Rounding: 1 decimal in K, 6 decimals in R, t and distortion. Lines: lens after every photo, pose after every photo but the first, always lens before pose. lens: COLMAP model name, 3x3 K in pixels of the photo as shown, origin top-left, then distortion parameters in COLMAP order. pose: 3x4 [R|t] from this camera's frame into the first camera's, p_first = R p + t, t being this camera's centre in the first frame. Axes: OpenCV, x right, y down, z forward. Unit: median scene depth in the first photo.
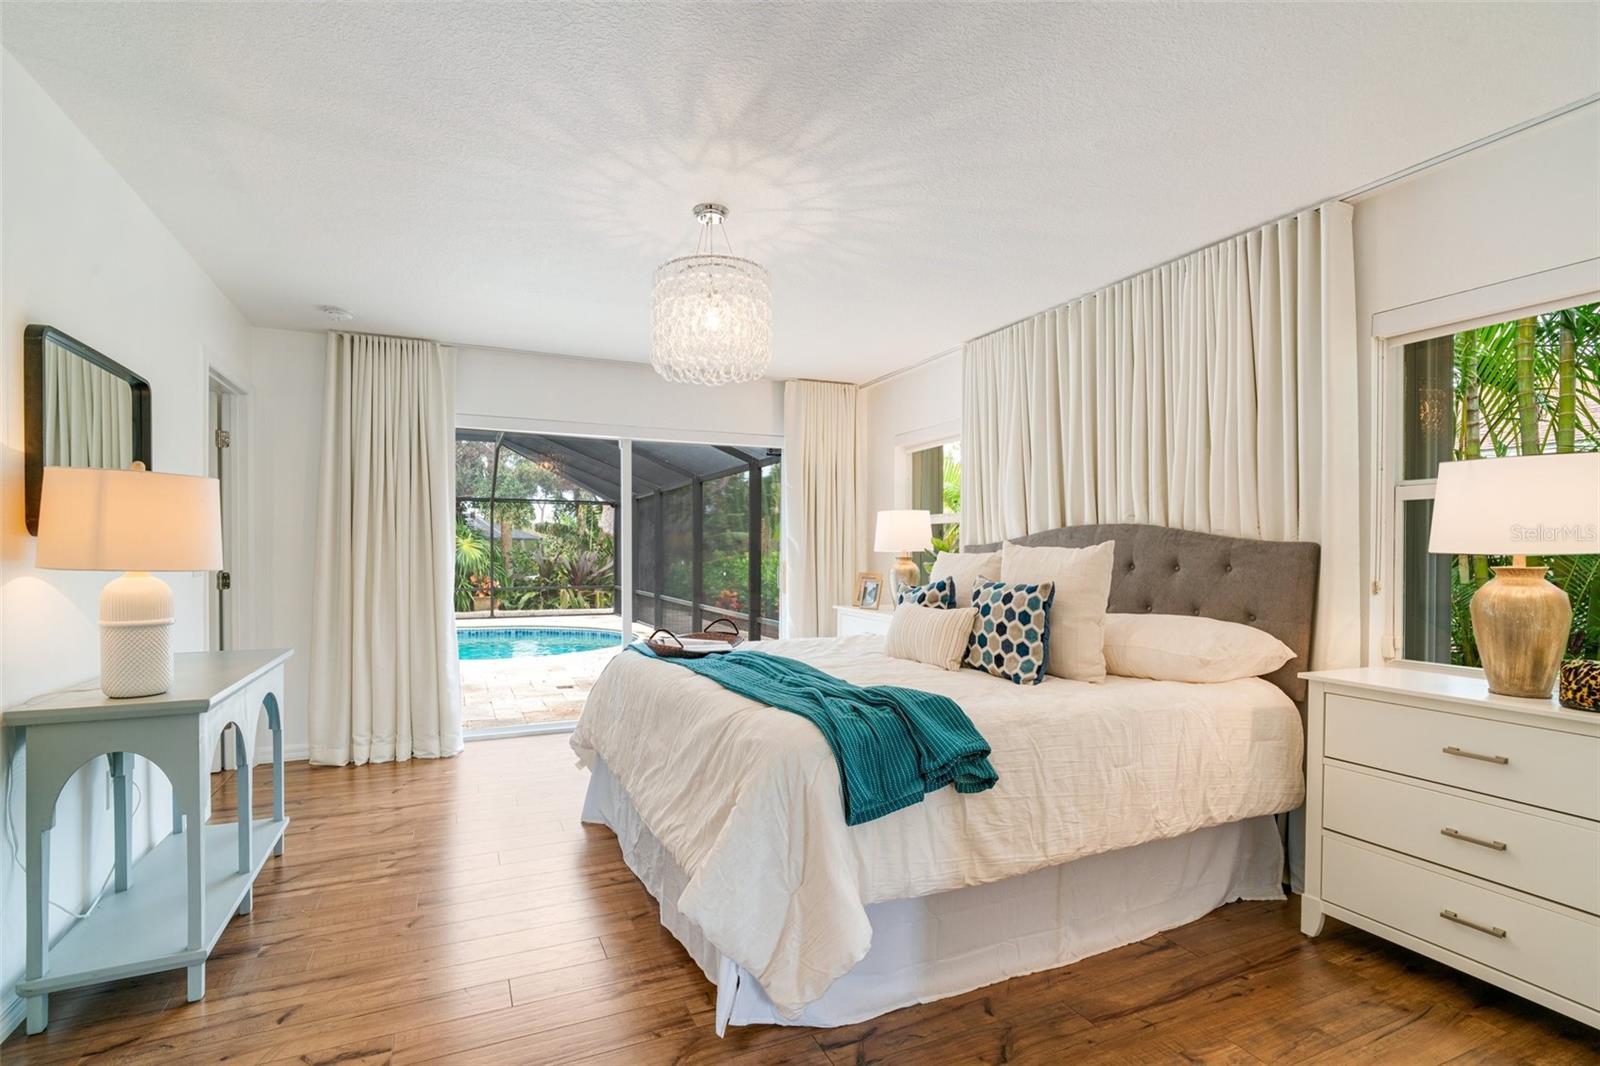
lens RADIAL K [[776.0, 0, 813.0], [0, 776.0, 558.5], [0, 0, 1]] dist [-0.003019, -0.000669]
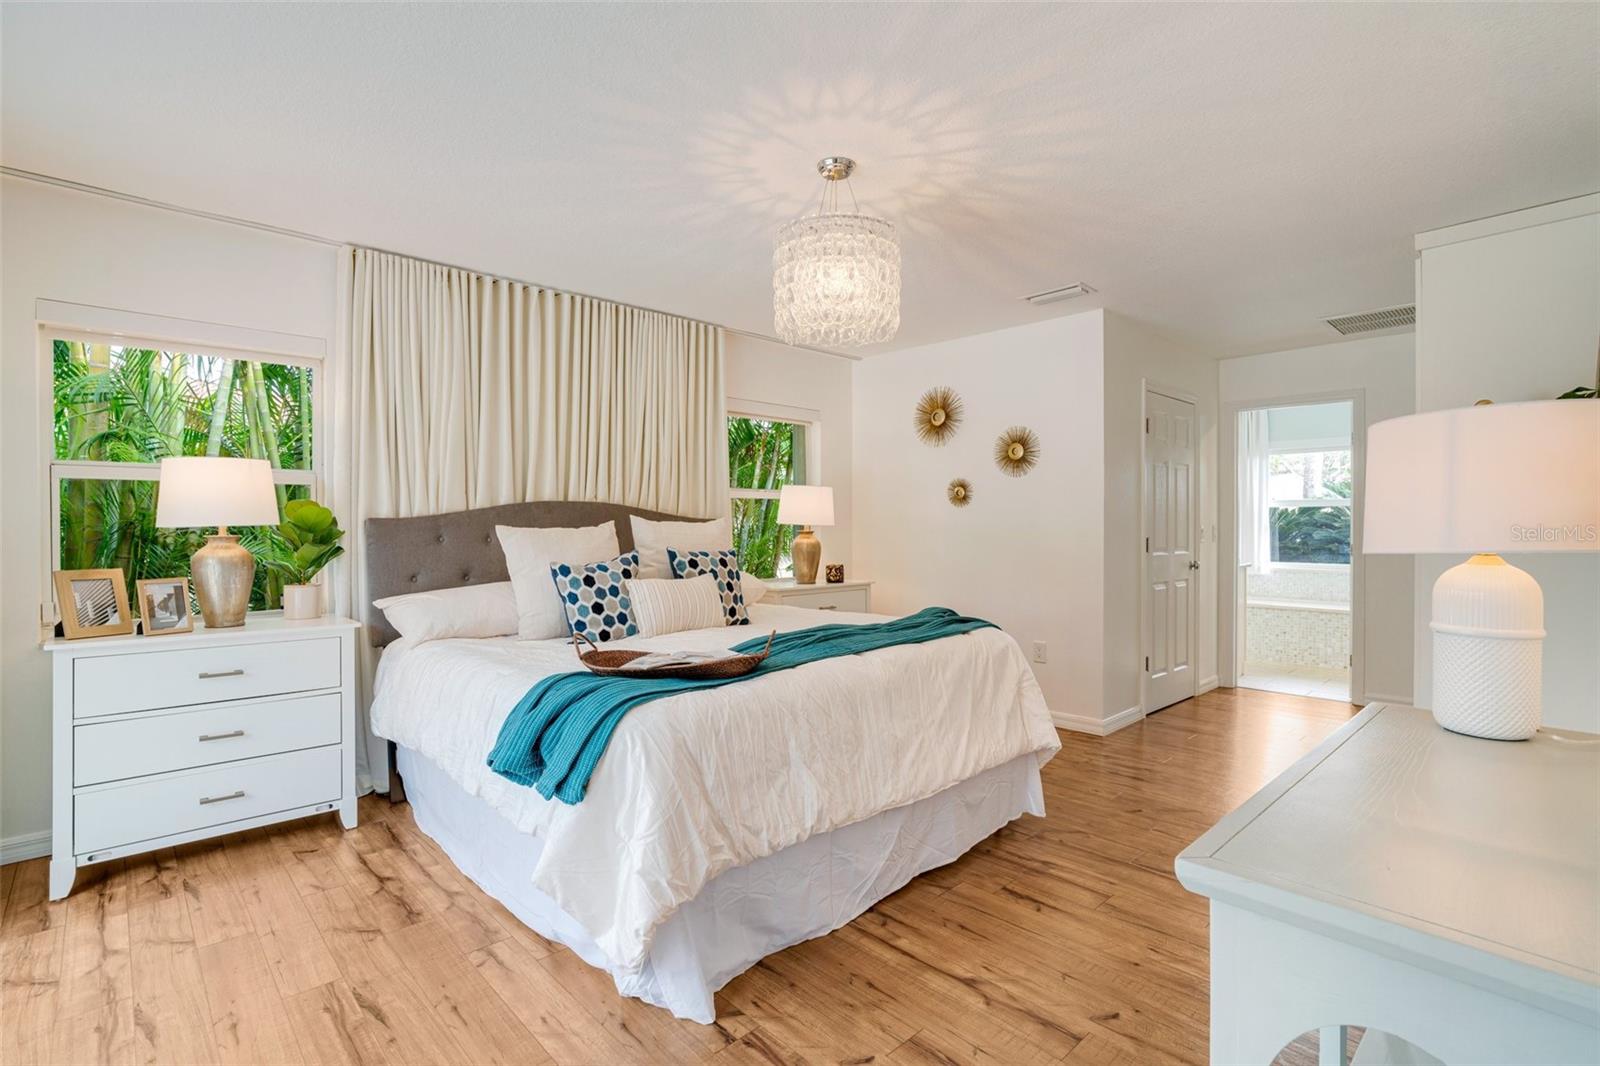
lens RADIAL K [[745.5, 0, 785.1], [0, 745.5, 526.0], [0, 0, 1]] dist [-0.004528, -0.000272]
pose [[-0.300959, -0.006162, 0.953617, -0.918673], [0.008215, 0.999925, 0.009054, -0.017331], [-0.953602, 0.010558, -0.300886, 1.251910]]
